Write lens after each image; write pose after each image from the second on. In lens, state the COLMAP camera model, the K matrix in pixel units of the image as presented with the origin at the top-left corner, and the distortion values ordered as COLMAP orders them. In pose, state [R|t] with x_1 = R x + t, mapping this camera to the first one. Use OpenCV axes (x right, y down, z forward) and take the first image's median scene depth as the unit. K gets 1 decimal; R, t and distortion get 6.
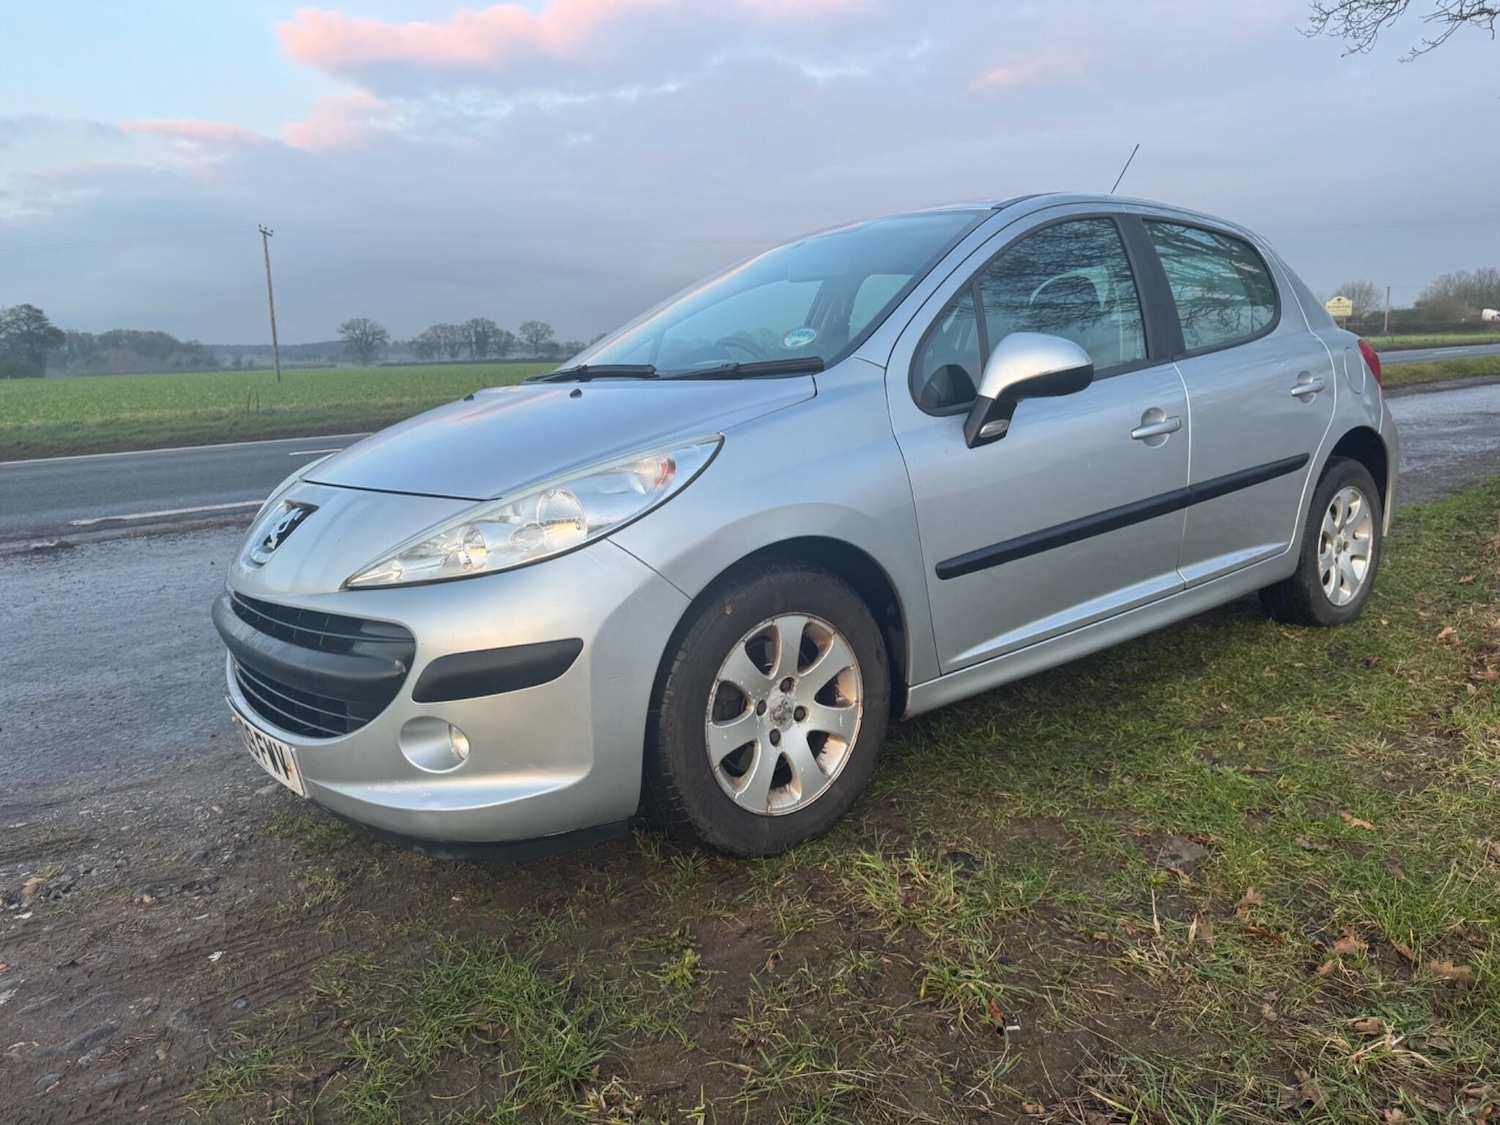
lens RADIAL K [[1056.3, 0, 763.2], [0, 1056.3, 560.6], [0, 0, 1]] dist [0.003230, -0.009000]
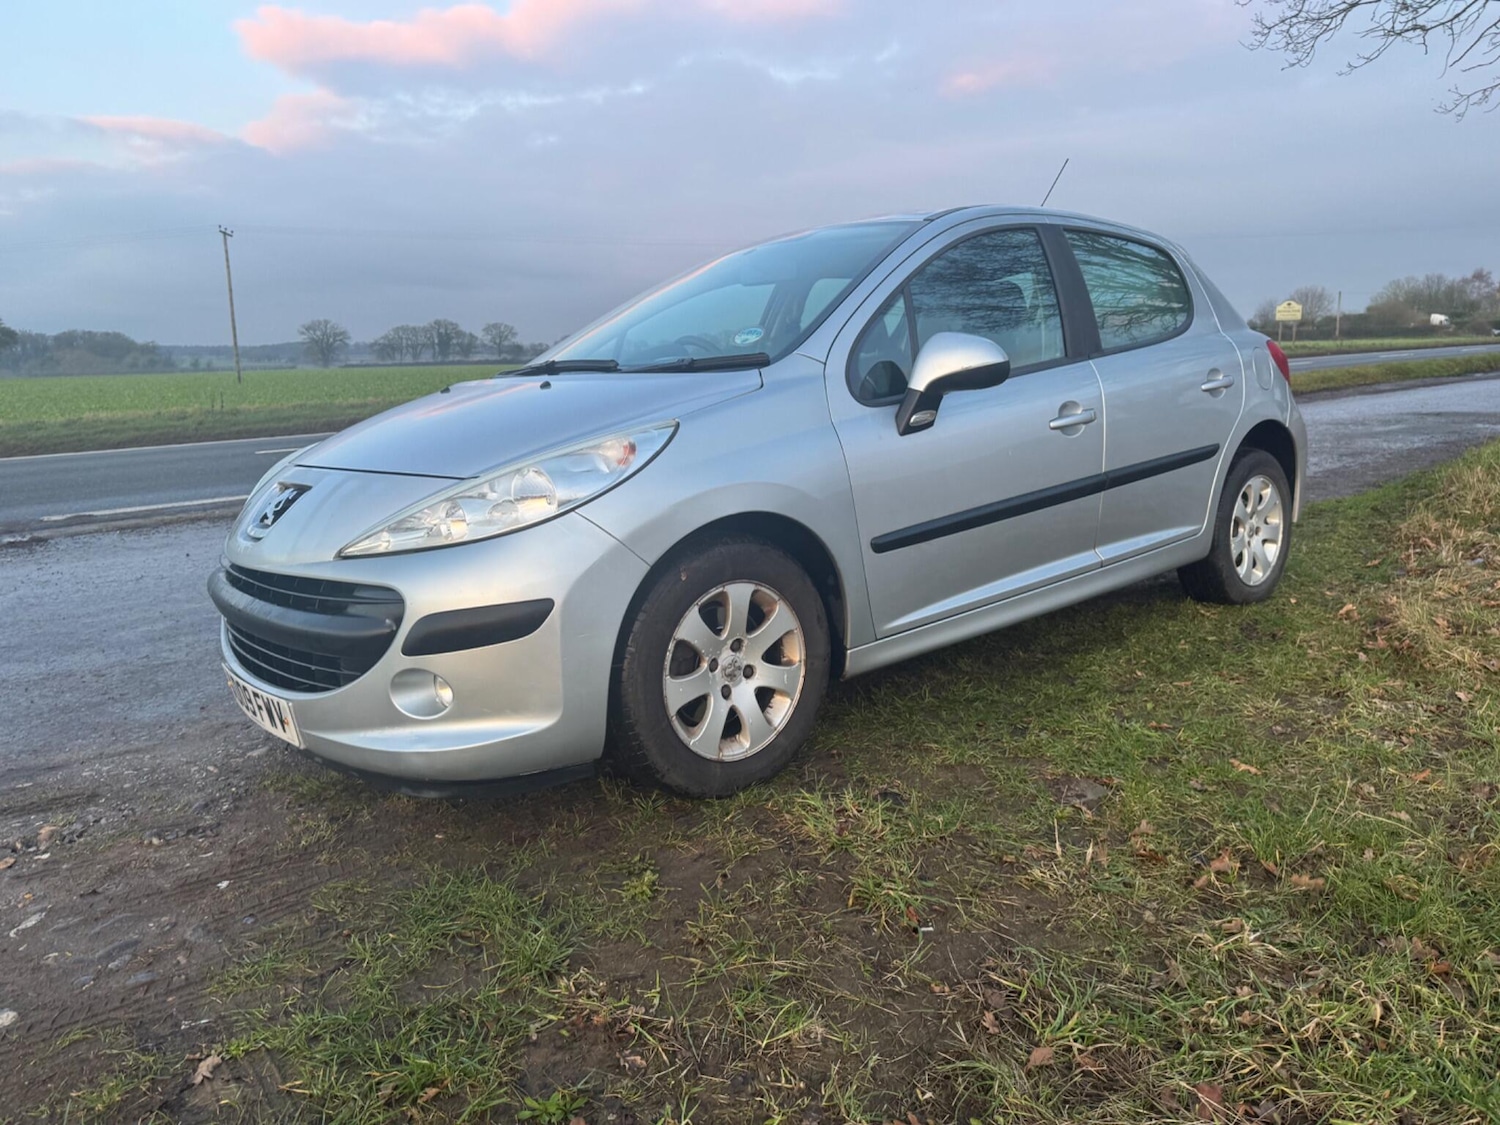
lens RADIAL K [[1061.0, 0, 754.5], [0, 1061.0, 560.7], [0, 0, 1]] dist [0.008535, -0.011533]
pose [[0.999716, -0.001446, 0.023767, 0.015070], [0.001530, 0.999993, -0.003513, 0.031914], [-0.023762, 0.003548, 0.999711, -0.122198]]
